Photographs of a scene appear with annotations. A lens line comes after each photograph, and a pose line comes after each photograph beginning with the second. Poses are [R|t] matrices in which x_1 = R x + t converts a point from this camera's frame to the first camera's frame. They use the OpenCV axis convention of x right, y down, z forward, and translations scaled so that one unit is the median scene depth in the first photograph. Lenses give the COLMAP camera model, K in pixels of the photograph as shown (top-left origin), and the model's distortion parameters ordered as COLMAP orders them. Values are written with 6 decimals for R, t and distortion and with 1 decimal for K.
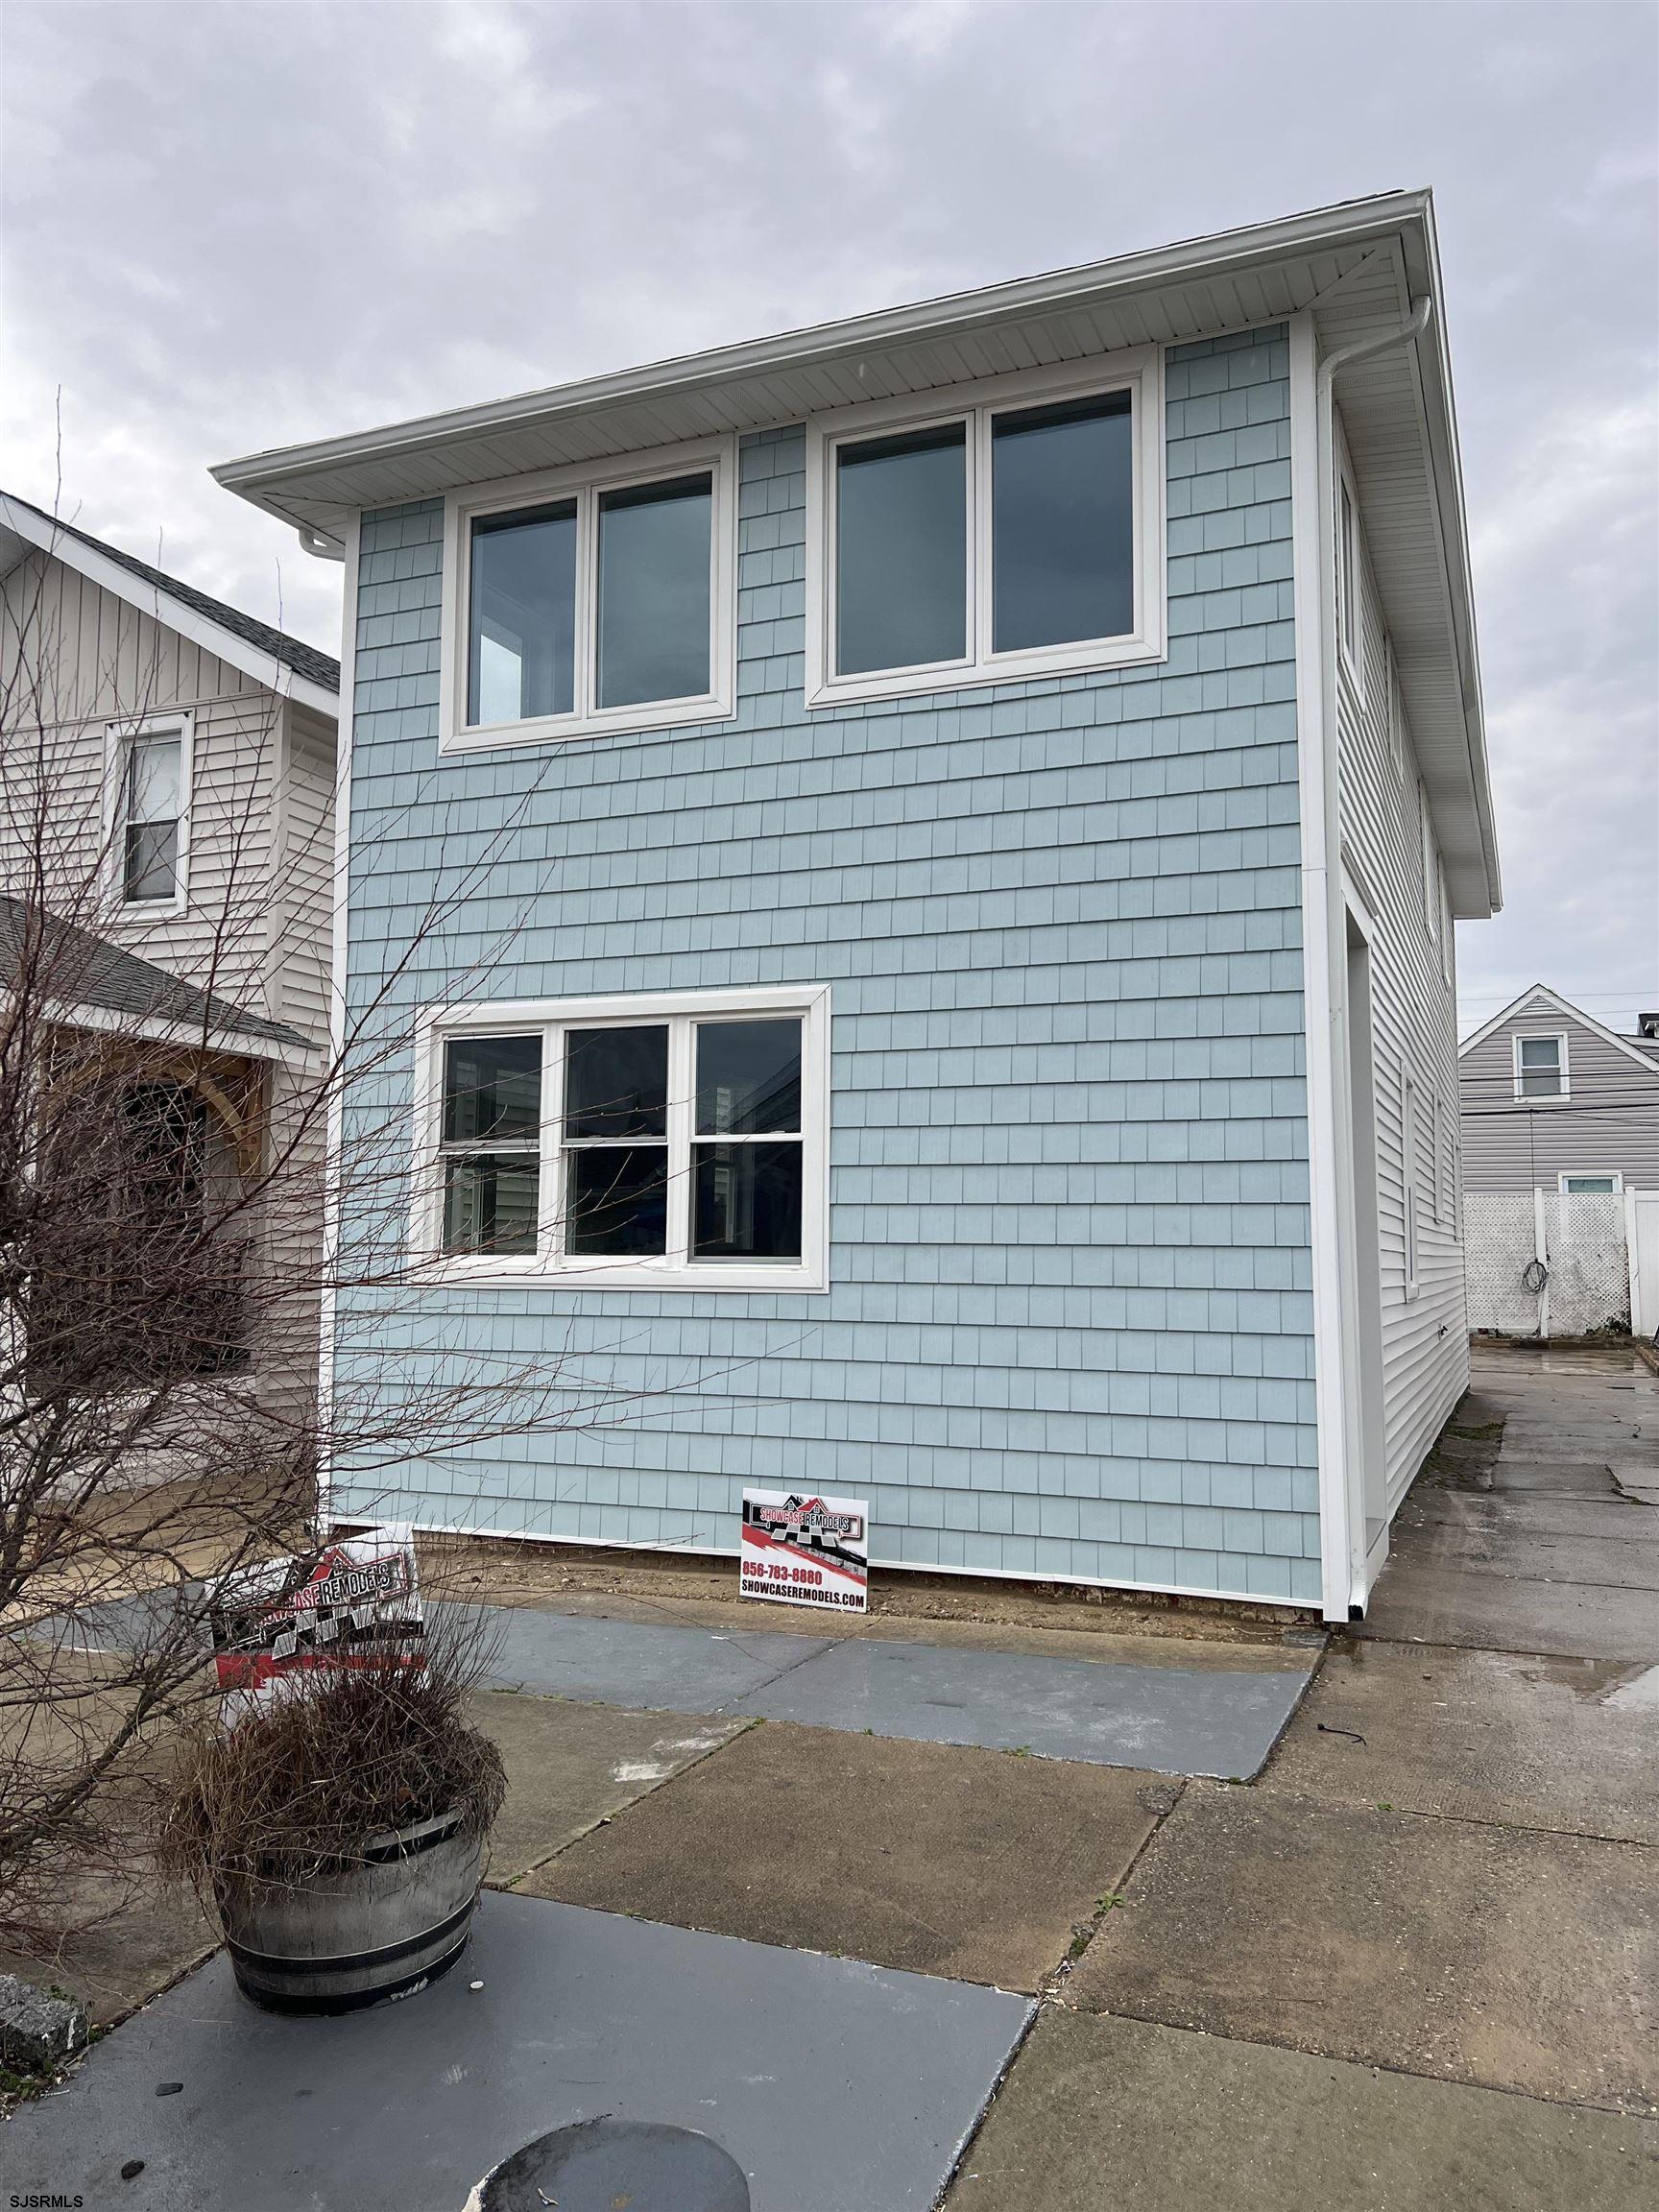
lens RADIAL K [[1665.5, 0, 826.3], [0, 1665.5, 1103.3], [0, 0, 1]] dist [0.007993, 0.001789]
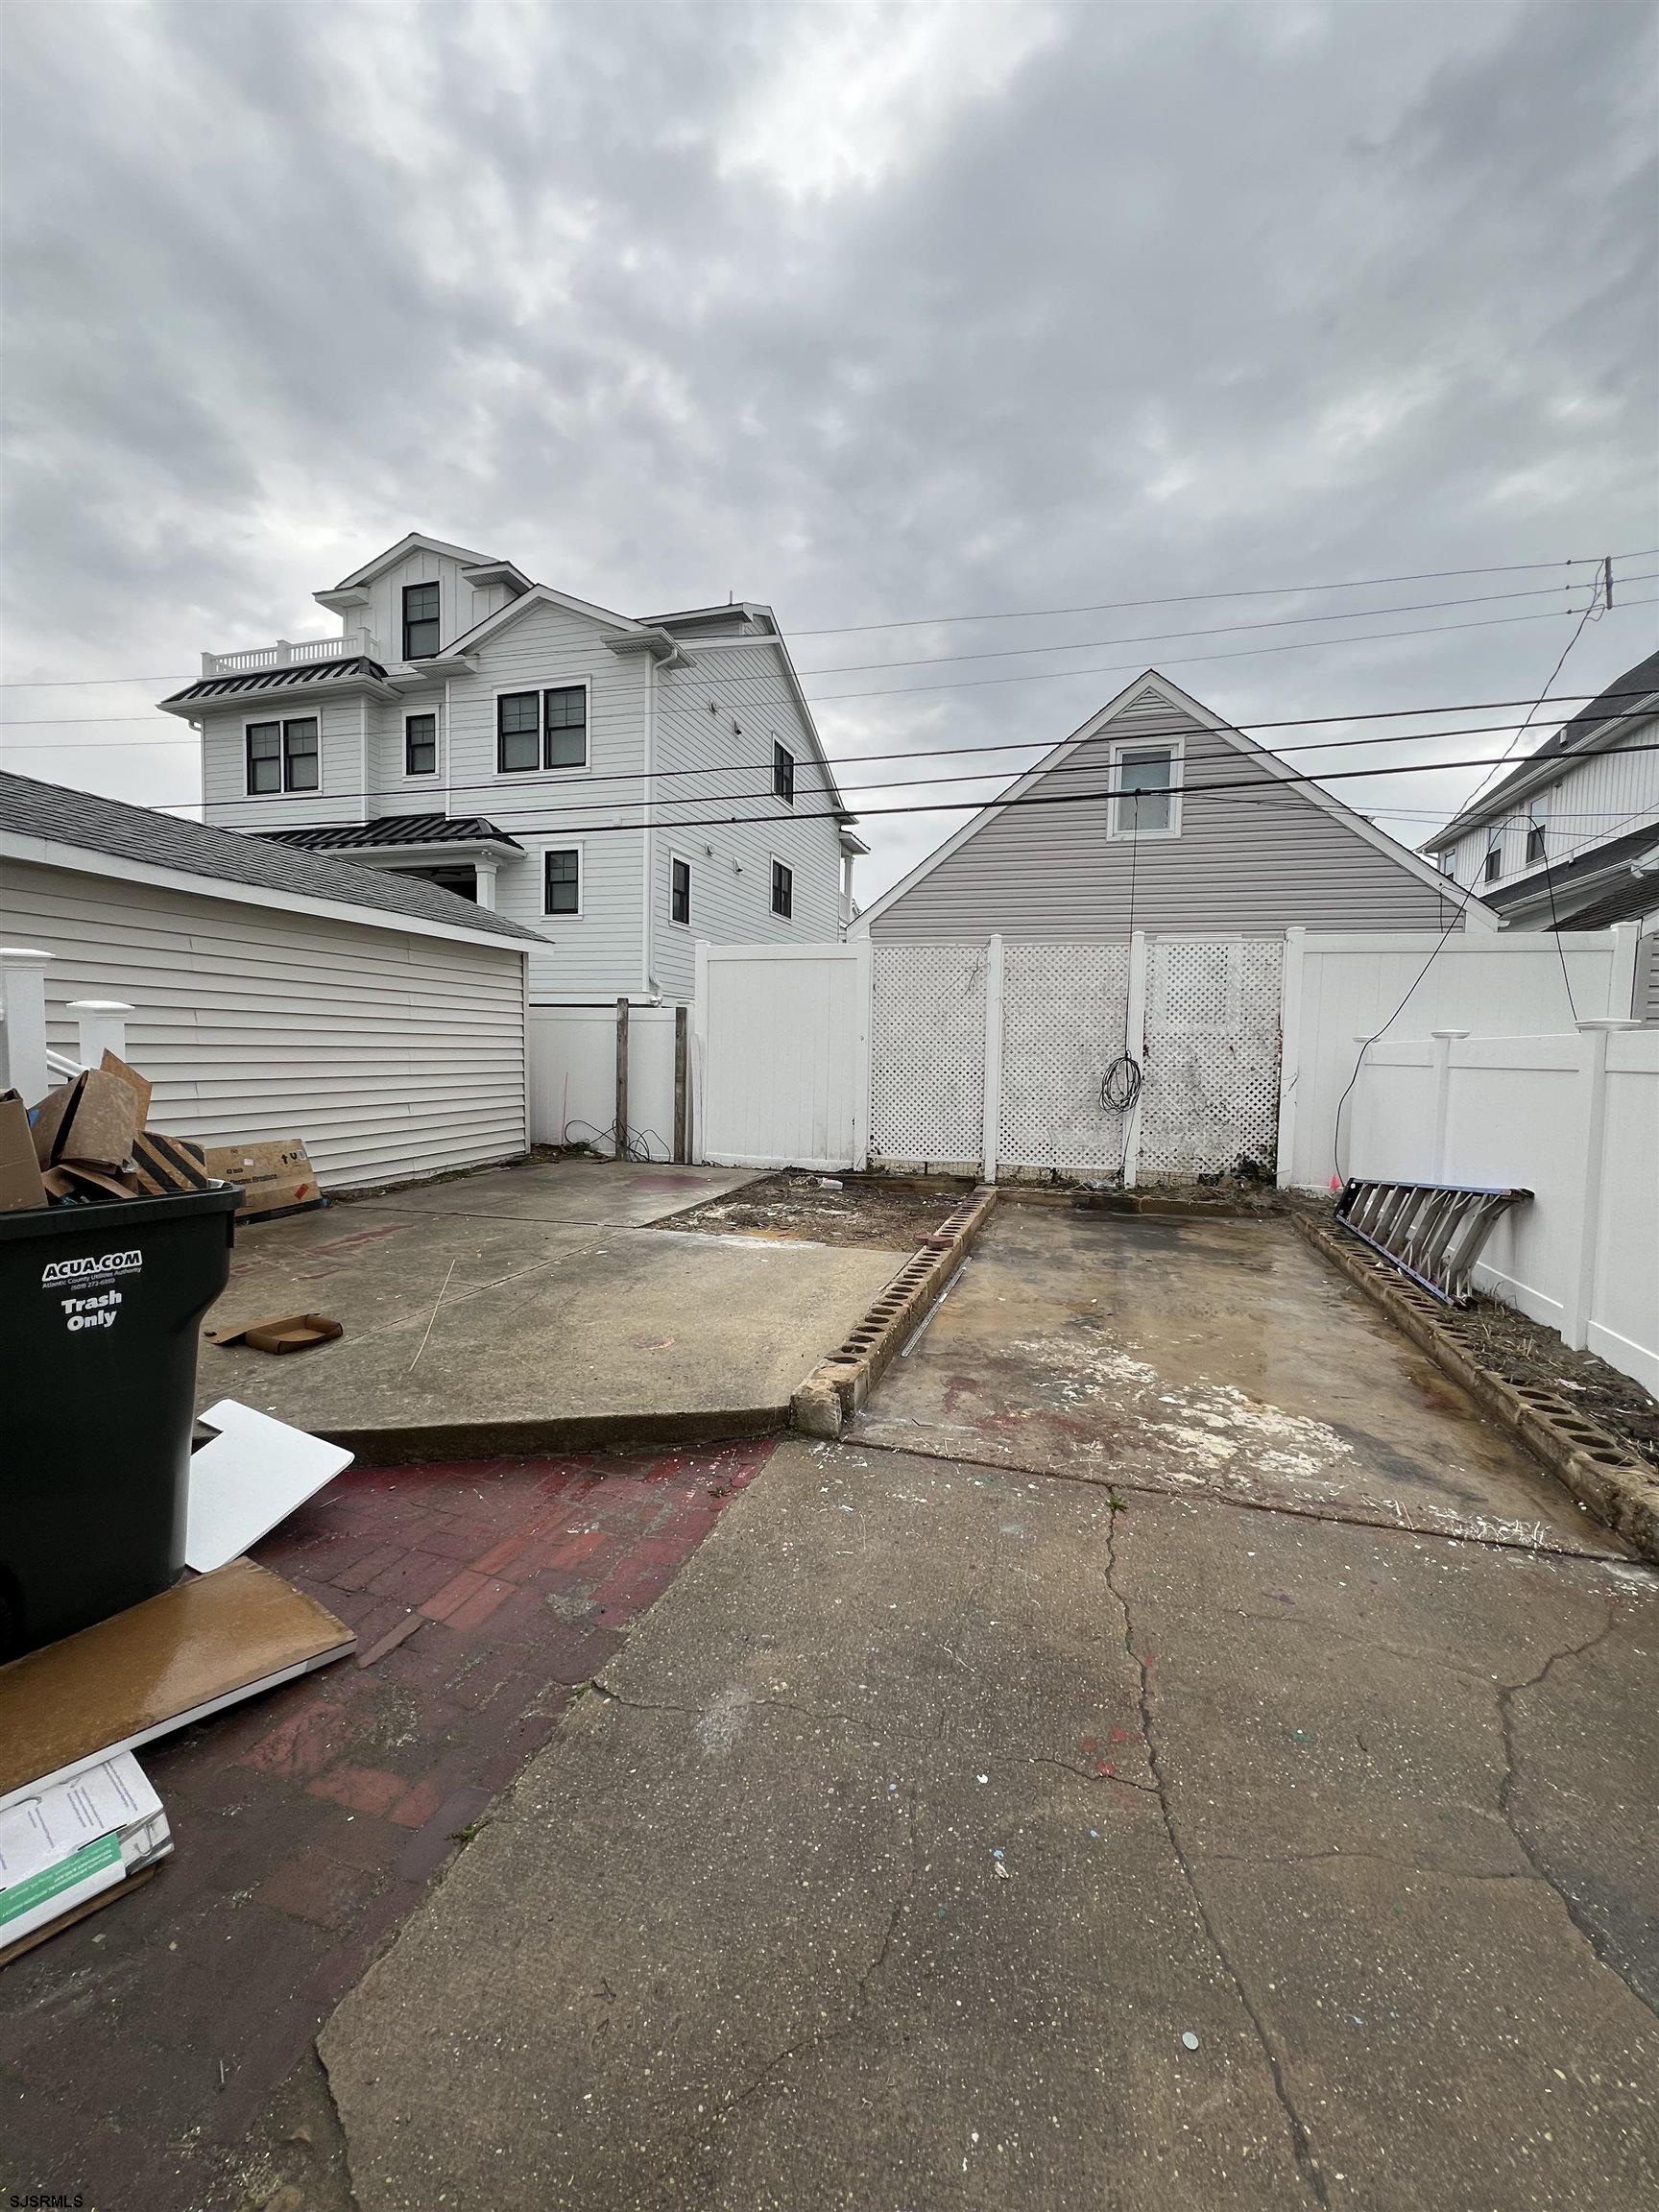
lens RADIAL K [[896.3, 0, 832.5], [0, 896.3, 1105.2], [0, 0, 1]] dist [-0.000640, 0.000369]
pose [[0.994885, 0.004753, 0.100900, 0.292354], [-0.021018, 0.986771, 0.160749, 0.063238], [-0.098801, -0.162048, 0.981824, 0.700800]]
